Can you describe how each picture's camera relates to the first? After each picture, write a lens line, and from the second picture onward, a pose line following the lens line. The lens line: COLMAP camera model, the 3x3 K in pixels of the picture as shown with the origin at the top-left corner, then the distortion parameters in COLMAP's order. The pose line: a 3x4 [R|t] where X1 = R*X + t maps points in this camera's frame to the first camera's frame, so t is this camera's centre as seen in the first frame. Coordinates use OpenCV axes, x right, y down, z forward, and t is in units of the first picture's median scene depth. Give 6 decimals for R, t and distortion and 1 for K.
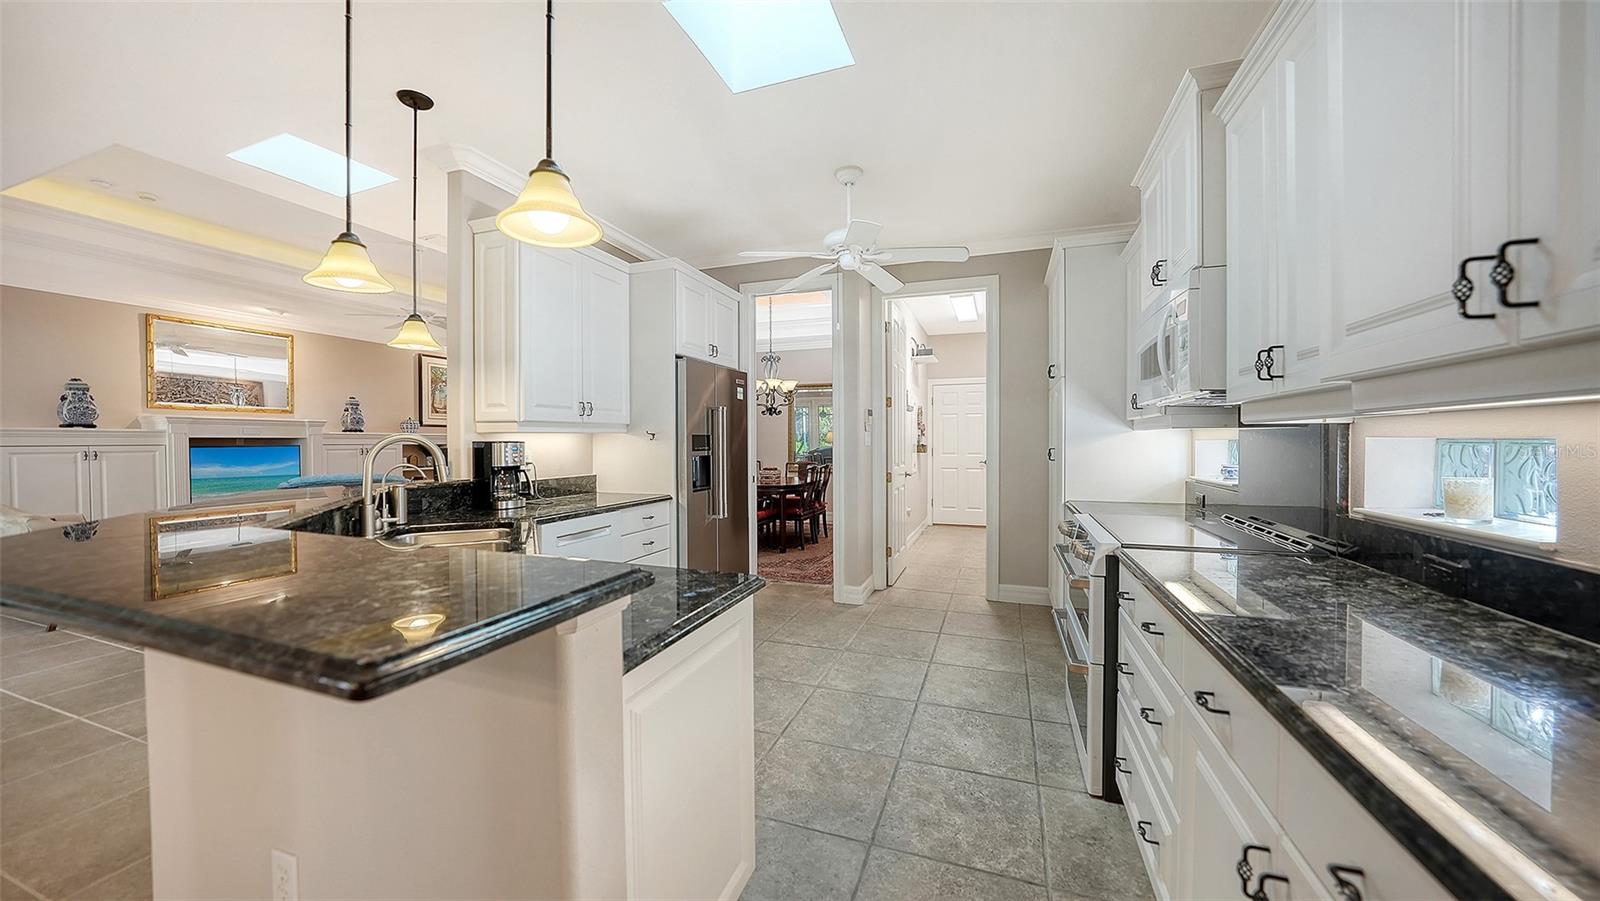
lens RADIAL K [[555.8, 0, 786.4], [0, 555.8, 446.6], [0, 0, 1]] dist [-0.002522, 0.000500]
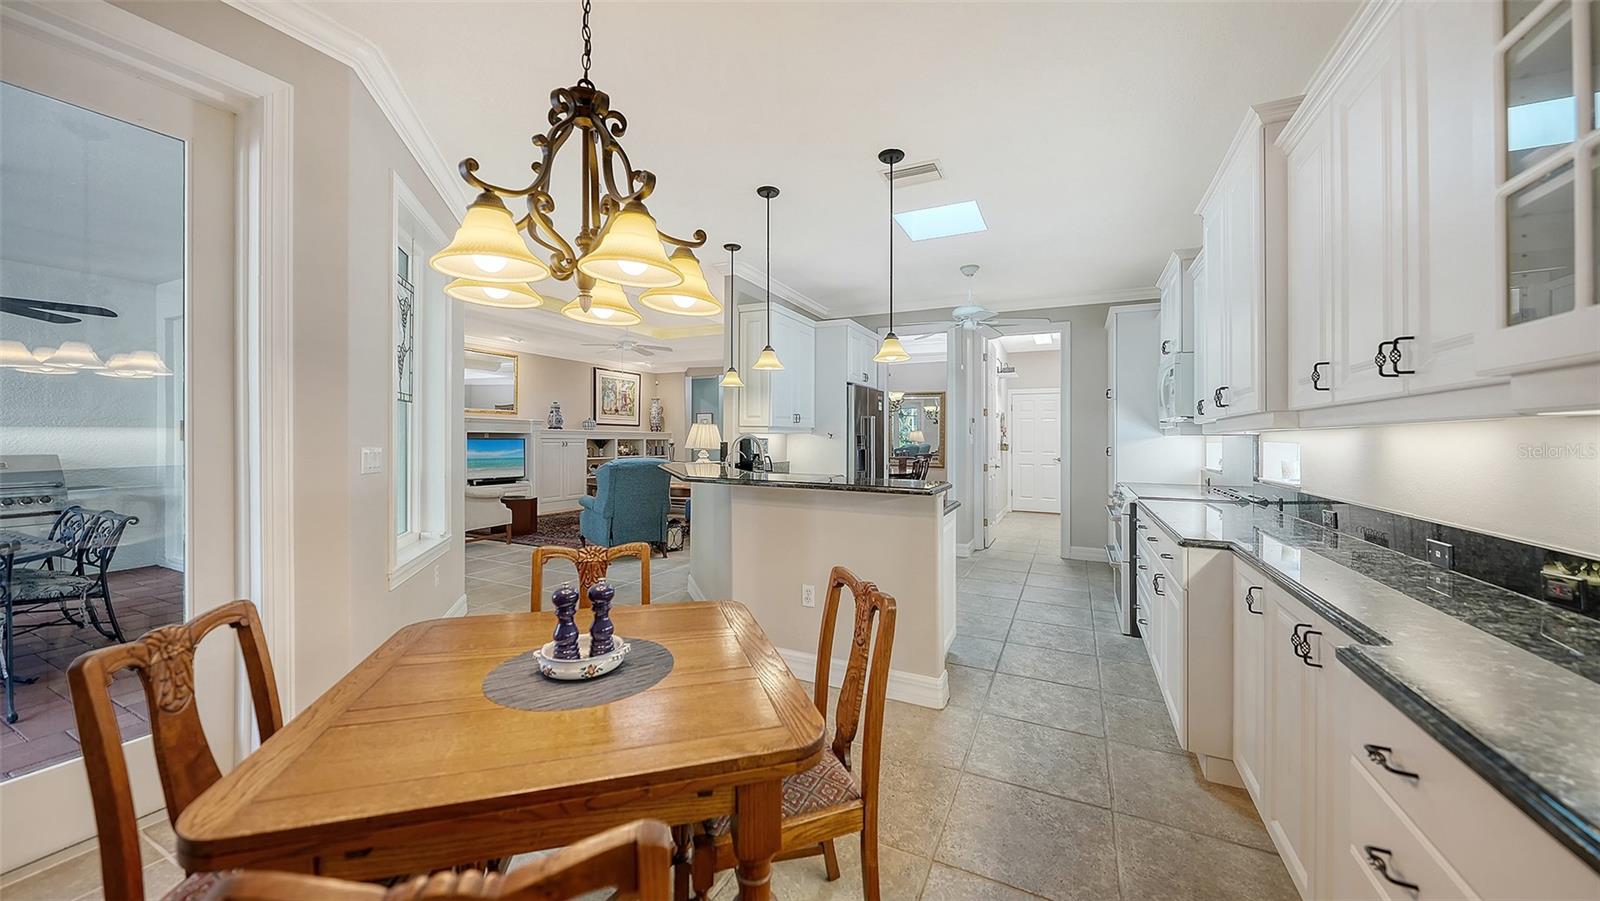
lens RADIAL K [[555.8, 0, 791.1], [0, 555.8, 431.2], [0, 0, 1]] dist [-0.002522, 0.000500]
pose [[0.994926, 0.010820, -0.100023, -0.174056], [-0.013185, 0.999648, -0.023021, 0.004139], [0.099739, 0.024223, 0.994719, -0.449607]]
